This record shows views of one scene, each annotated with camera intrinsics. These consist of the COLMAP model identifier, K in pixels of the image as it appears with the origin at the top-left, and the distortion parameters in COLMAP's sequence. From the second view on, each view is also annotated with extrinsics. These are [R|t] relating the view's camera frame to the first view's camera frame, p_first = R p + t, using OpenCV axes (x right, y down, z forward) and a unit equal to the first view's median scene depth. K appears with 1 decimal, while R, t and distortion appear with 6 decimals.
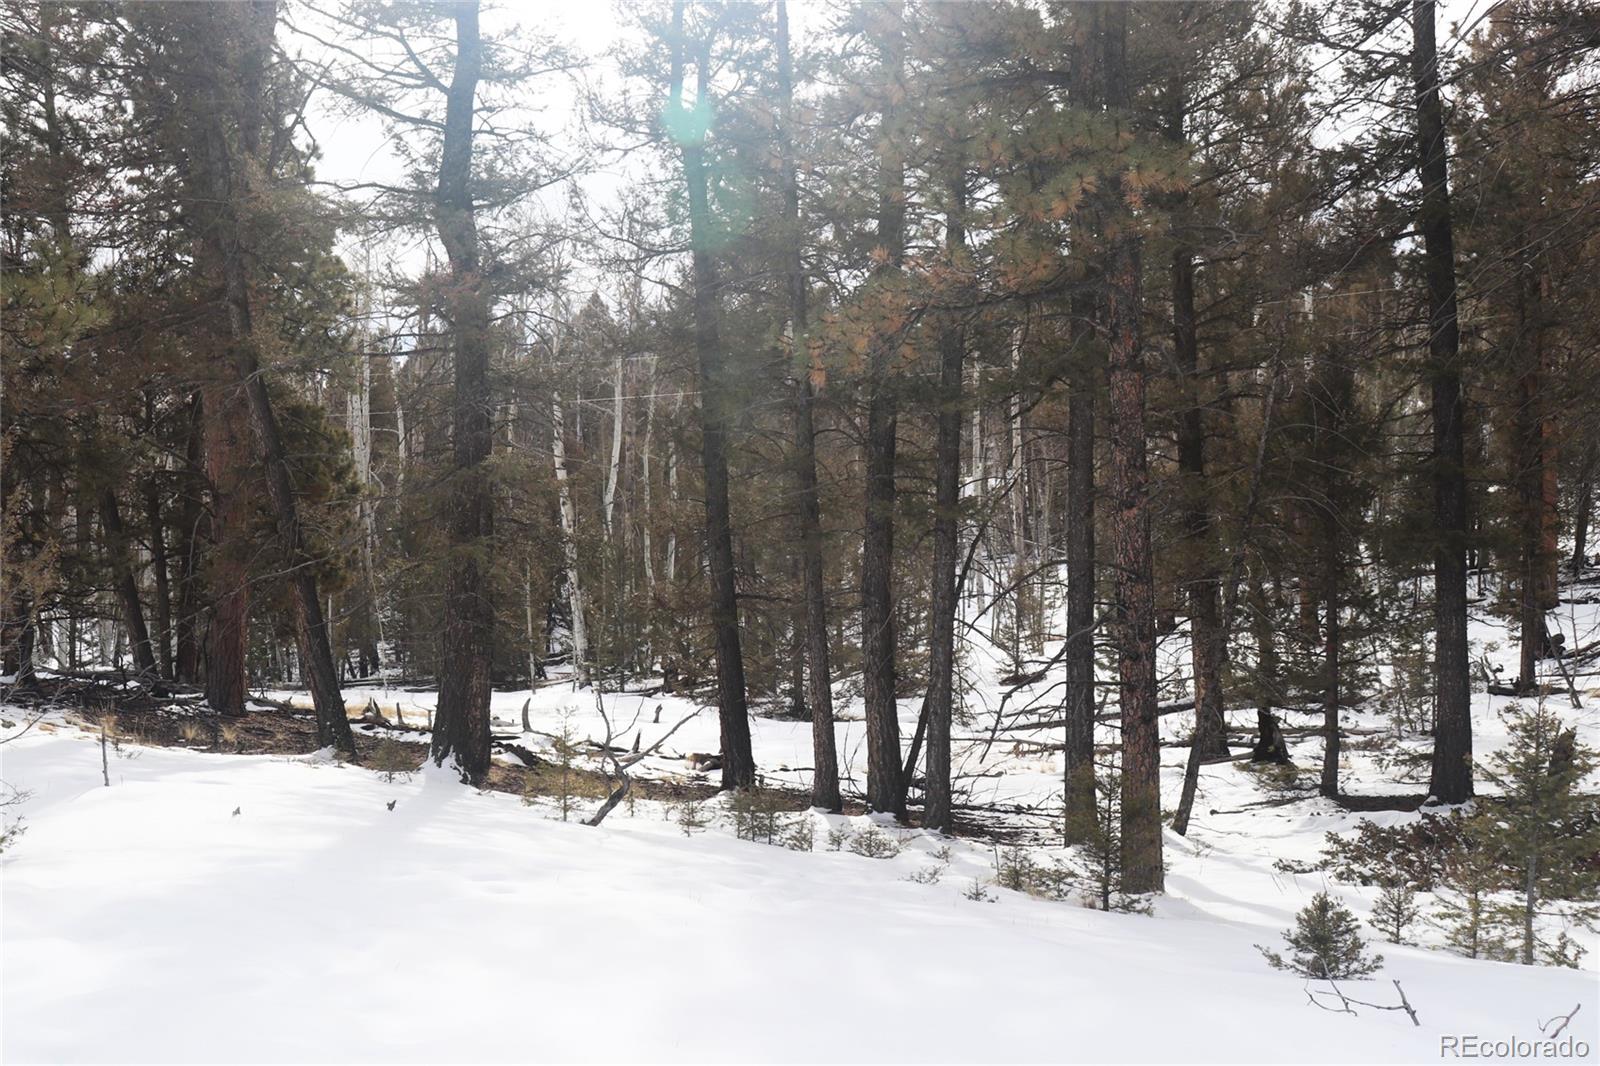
lens RADIAL K [[1702.5, 0, 800.0], [0, 1702.5, 533.0], [0, 0, 1]] dist [-0.011282, 0.015942]
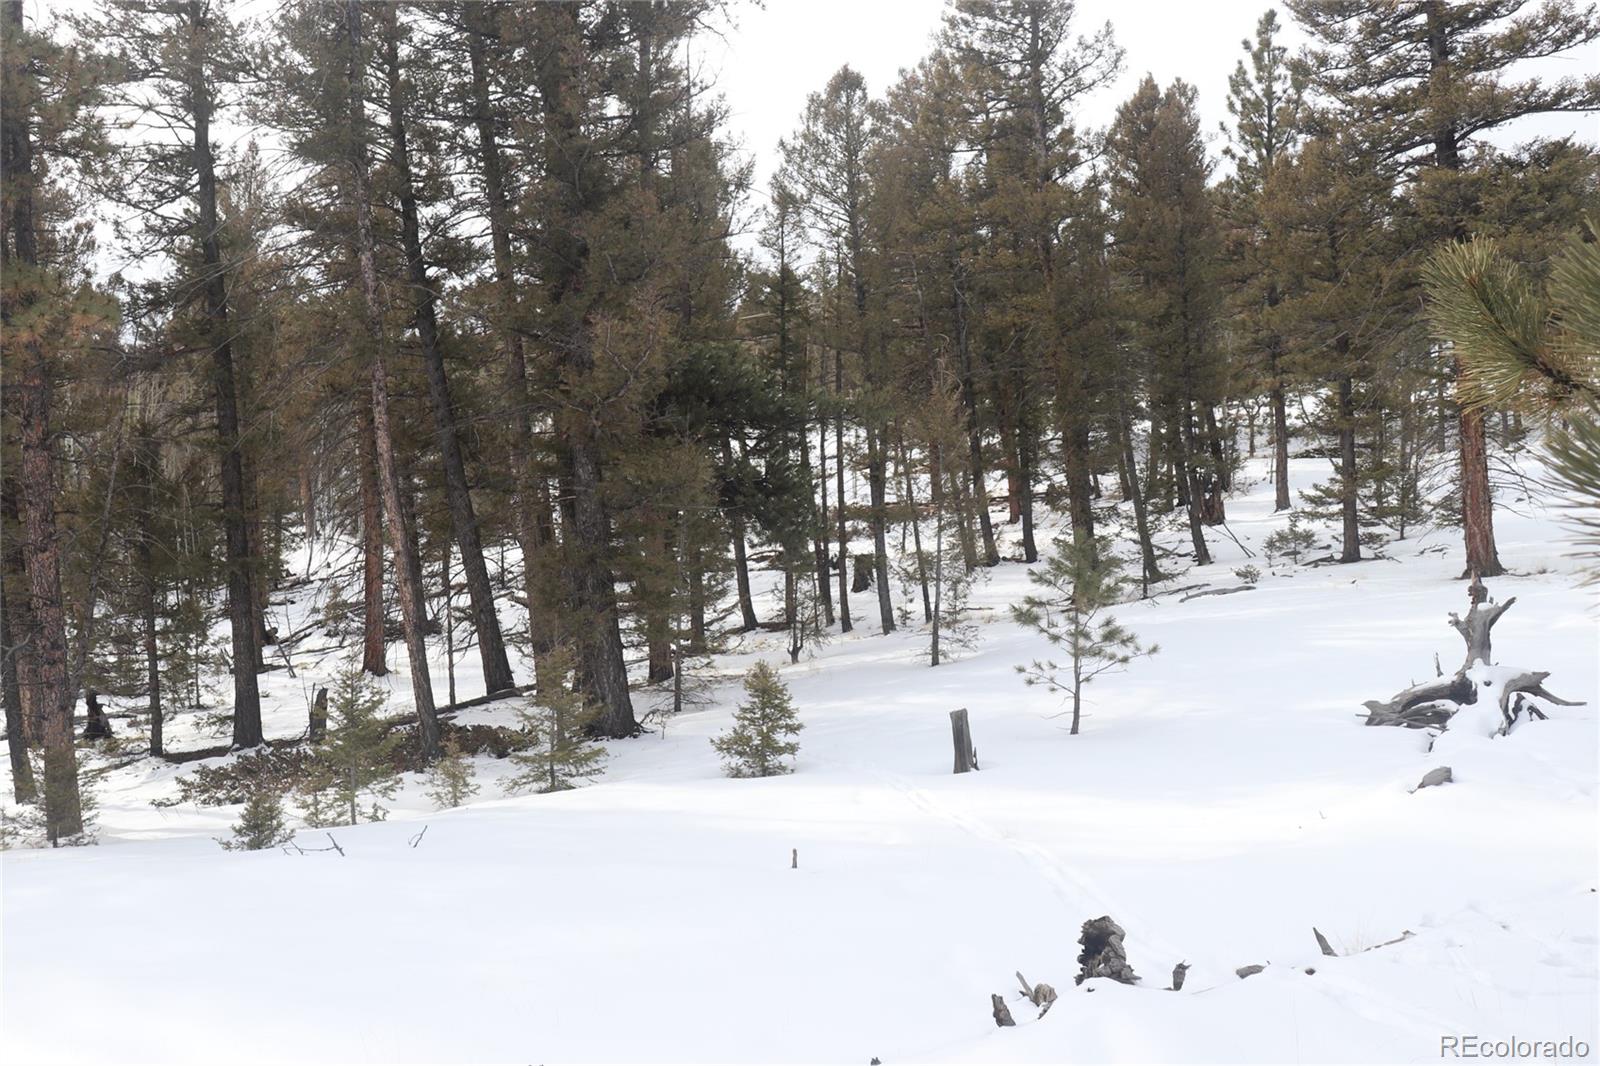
lens RADIAL K [[1370.0, 0, 776.8], [0, 1370.0, 527.5], [0, 0, 1]] dist [-0.183152, 0.182226]
pose [[0.677224, -0.027362, 0.735268, -0.137181], [0.042114, 0.999112, -0.001609, -0.006271], [-0.734571, 0.032054, 0.677775, -0.097808]]
